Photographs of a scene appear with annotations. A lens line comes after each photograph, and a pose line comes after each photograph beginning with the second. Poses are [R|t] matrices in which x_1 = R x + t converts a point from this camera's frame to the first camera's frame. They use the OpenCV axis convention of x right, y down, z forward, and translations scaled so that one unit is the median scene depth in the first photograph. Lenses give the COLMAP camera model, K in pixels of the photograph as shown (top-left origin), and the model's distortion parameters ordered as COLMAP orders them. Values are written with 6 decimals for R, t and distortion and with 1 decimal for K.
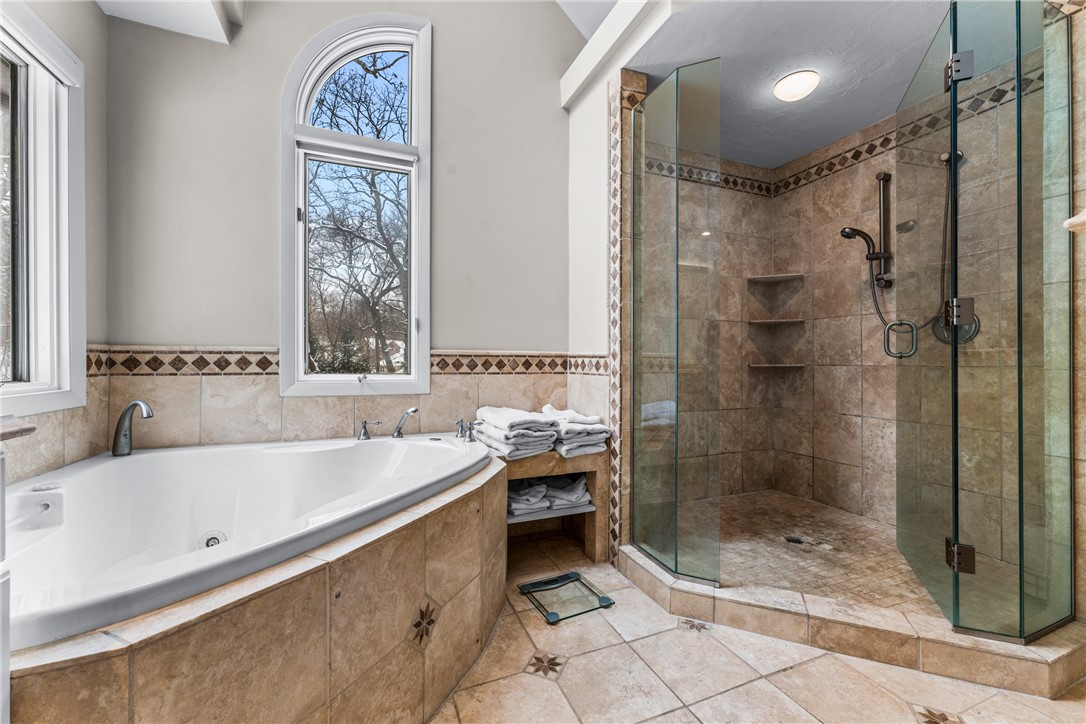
lens RADIAL K [[433.4, 0, 542.7], [0, 433.4, 357.8], [0, 0, 1]] dist [-0.002316, -0.000250]
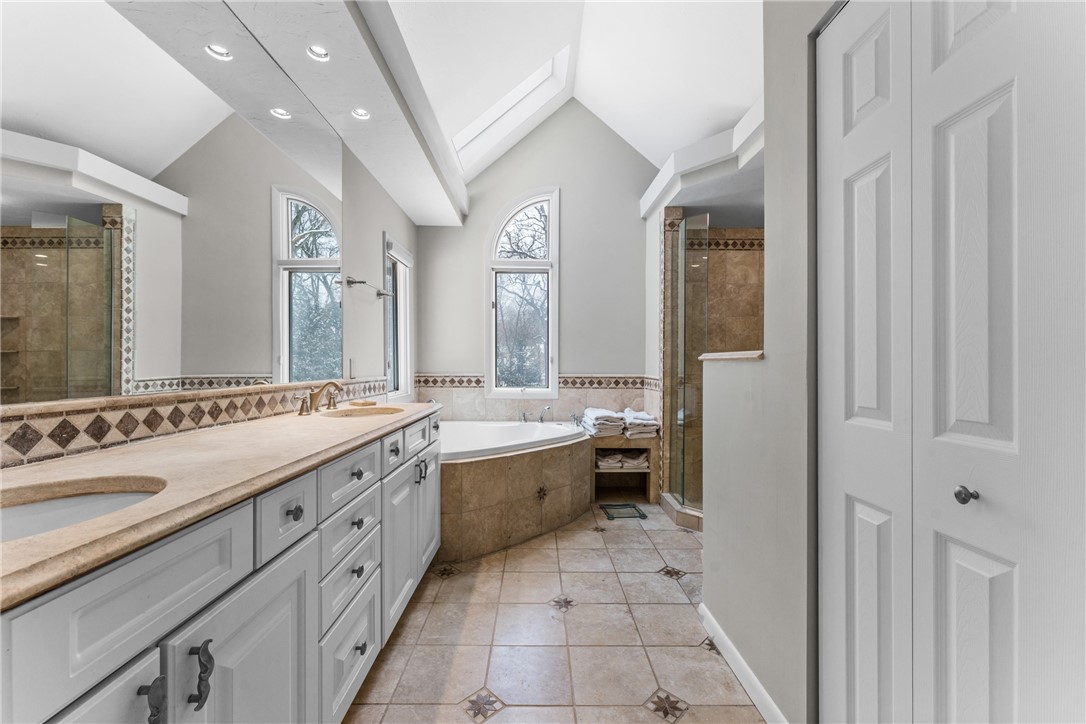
lens RADIAL K [[433.4, 0, 540.1], [0, 433.4, 362.7], [0, 0, 1]] dist [-0.002316, -0.000250]
pose [[0.927812, -0.000683, -0.373046, 0.360910], [0.001689, 0.999996, 0.002370, -0.076570], [0.373043, -0.002829, 0.927810, -0.729357]]
